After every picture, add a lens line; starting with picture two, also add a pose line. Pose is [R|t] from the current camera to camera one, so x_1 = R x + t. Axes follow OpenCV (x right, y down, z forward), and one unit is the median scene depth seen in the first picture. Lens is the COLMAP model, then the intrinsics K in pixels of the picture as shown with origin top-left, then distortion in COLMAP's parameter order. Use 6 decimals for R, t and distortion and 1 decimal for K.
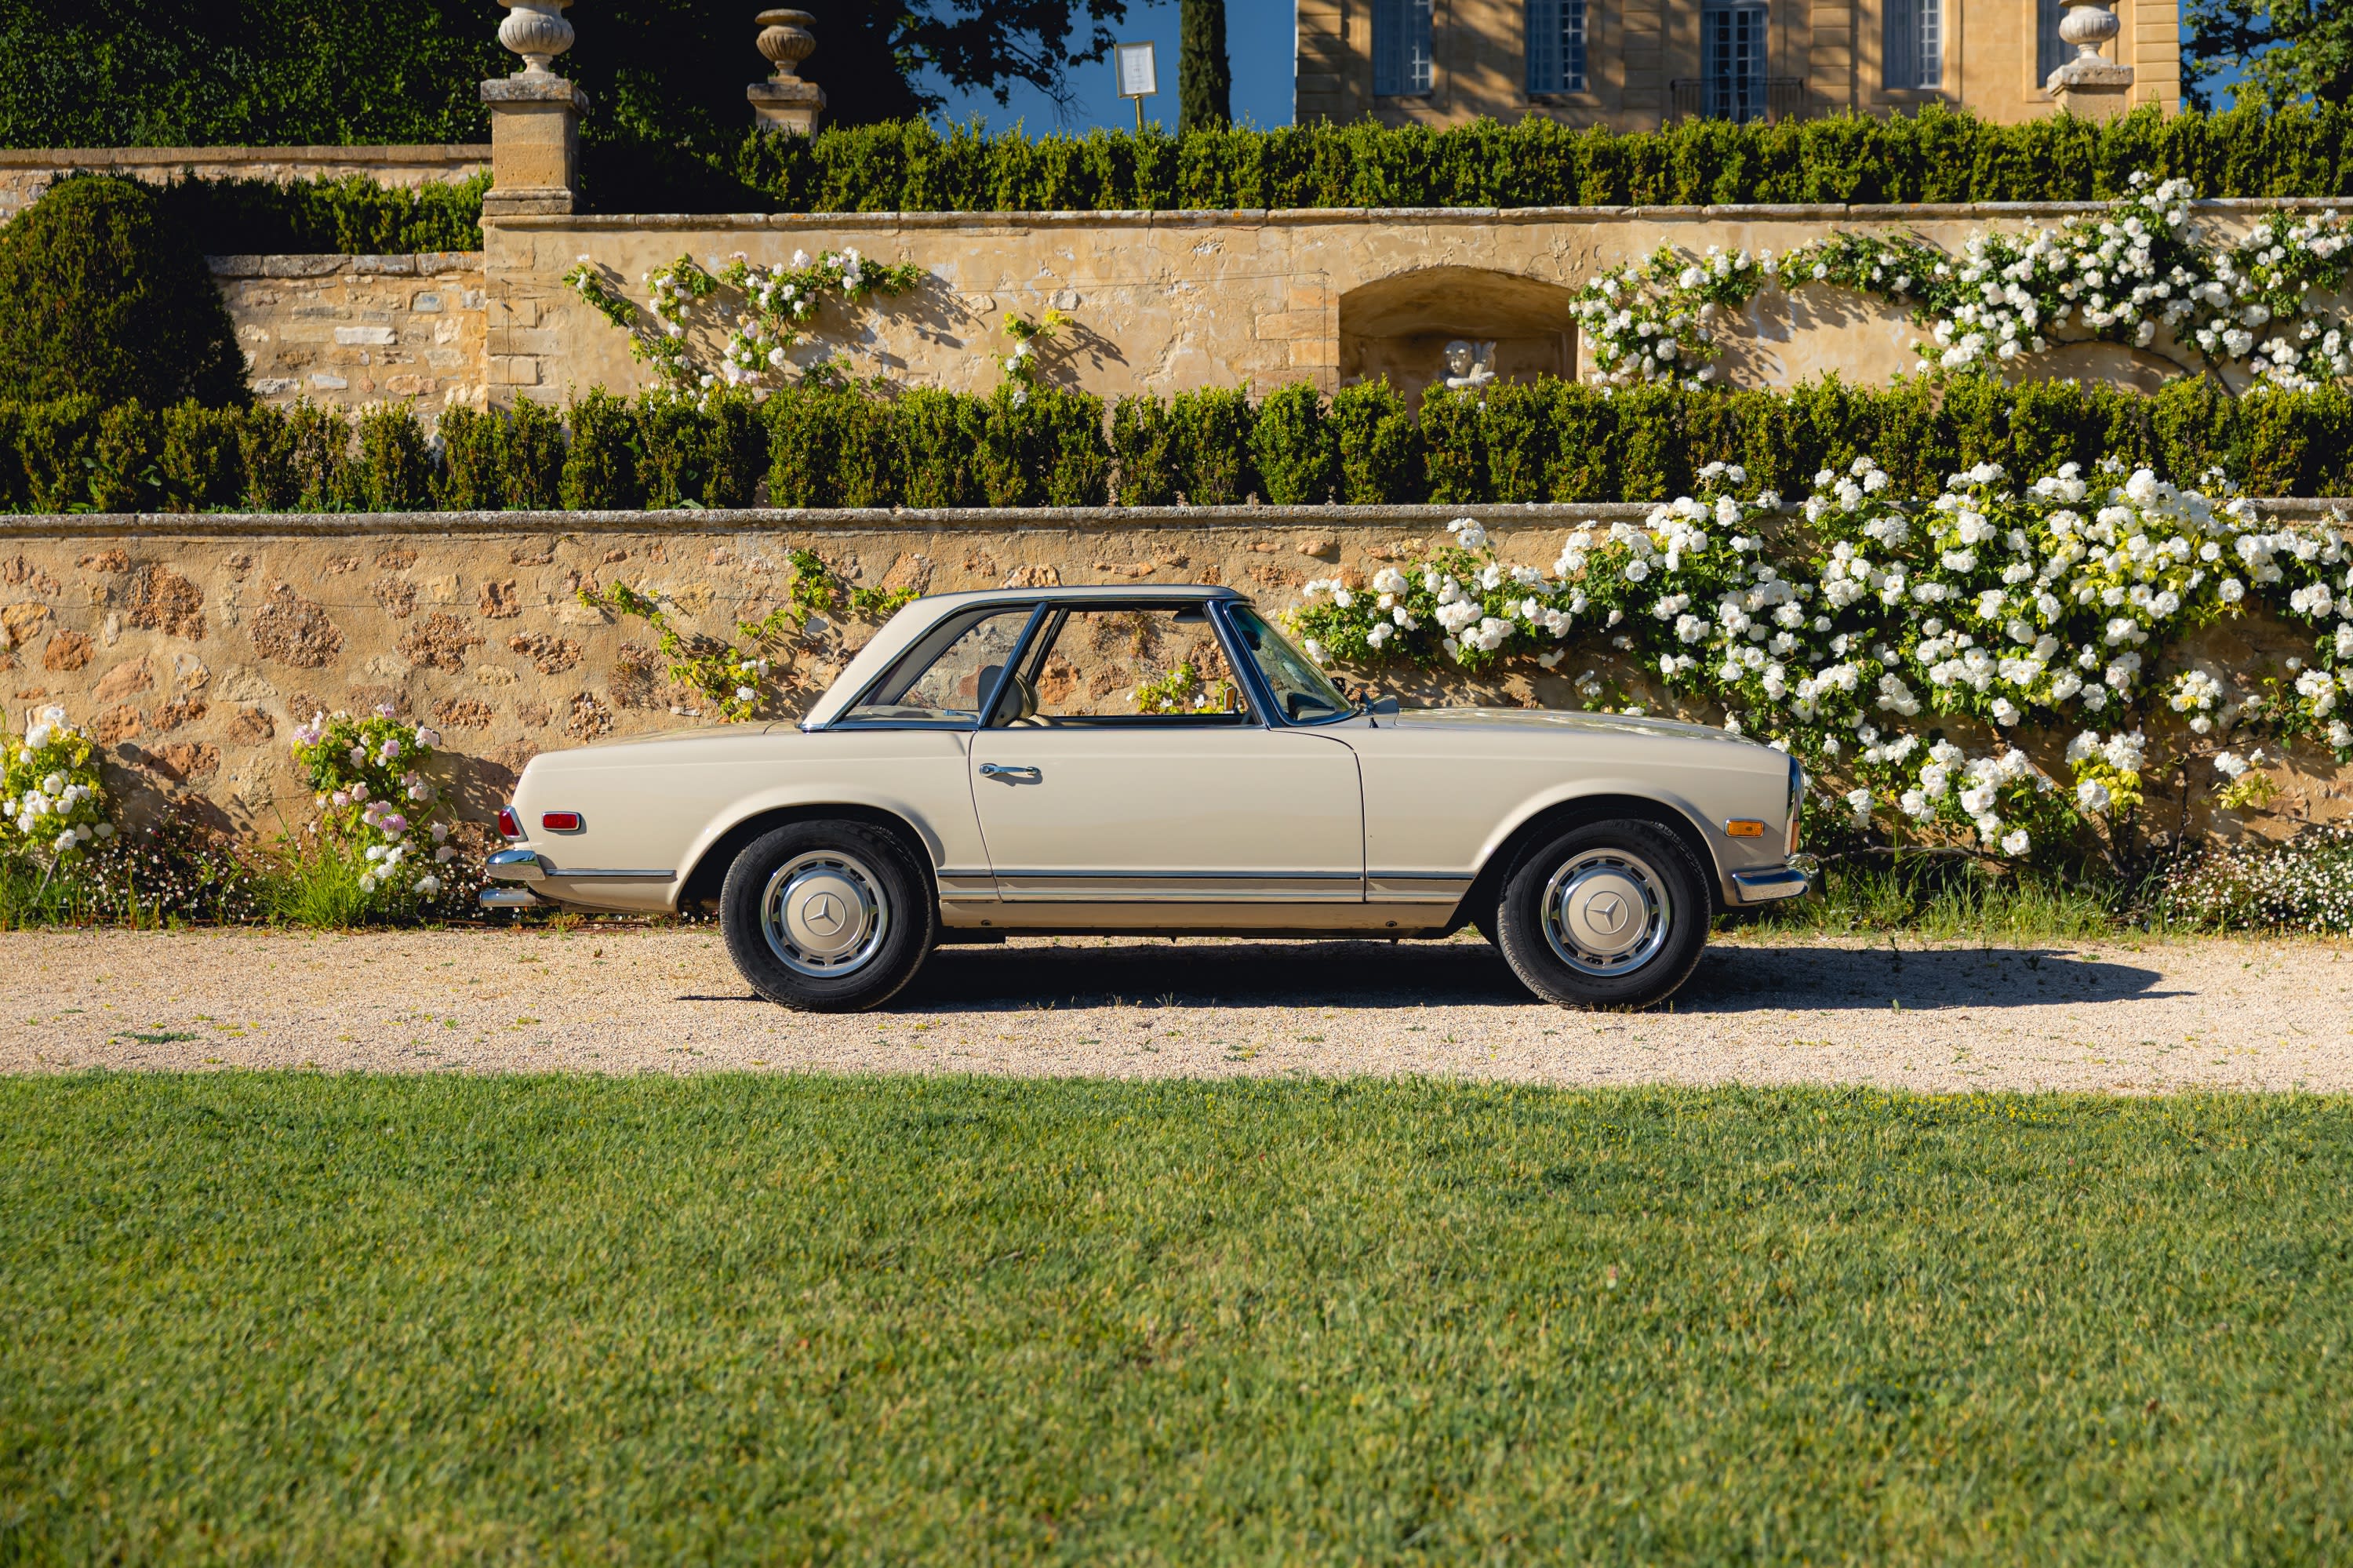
lens RADIAL K [[3093.3, 0, 1176.5], [0, 3093.3, 784.0], [0, 0, 1]] dist [-0.002243, 0.008884]
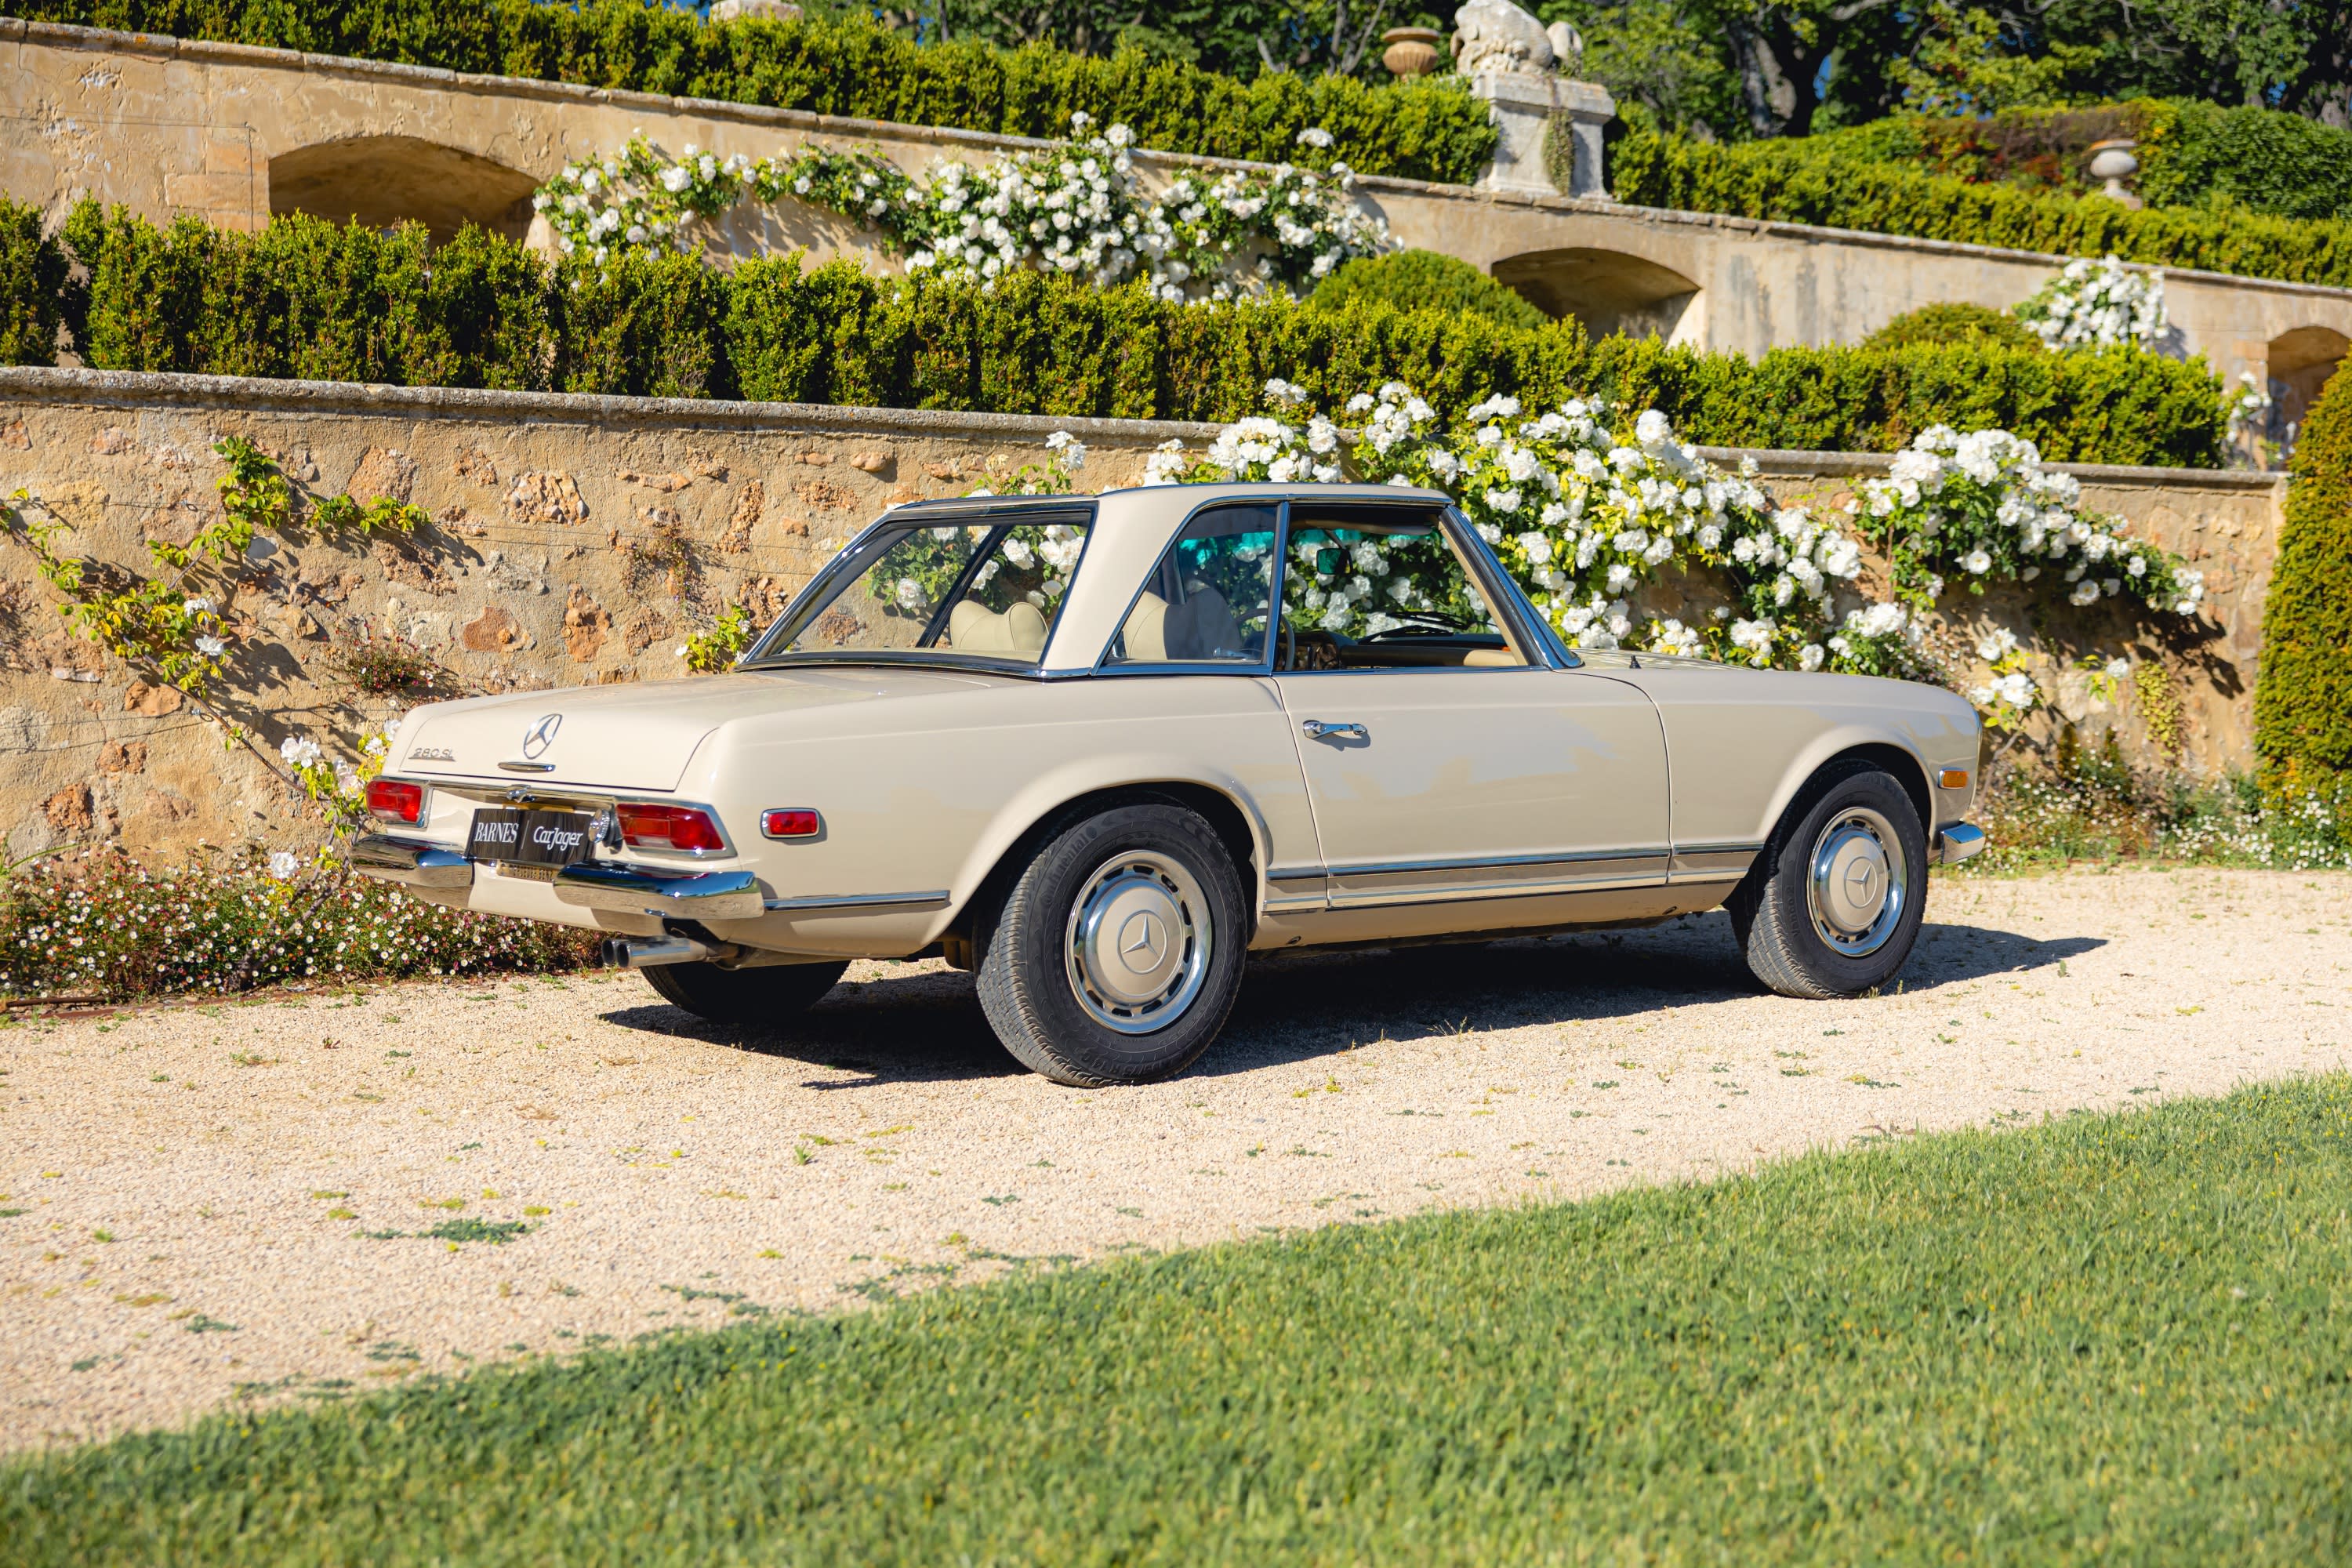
lens RADIAL K [[3127.2, 0, 1176.0], [0, 3127.2, 784.0], [0, 0, 1]] dist [0.014324, 0.028808]
pose [[0.759815, -0.030501, 0.649423, -0.304539], [0.030346, 0.999474, 0.011437, -0.000617], [-0.649430, 0.011018, 0.760341, 0.250384]]
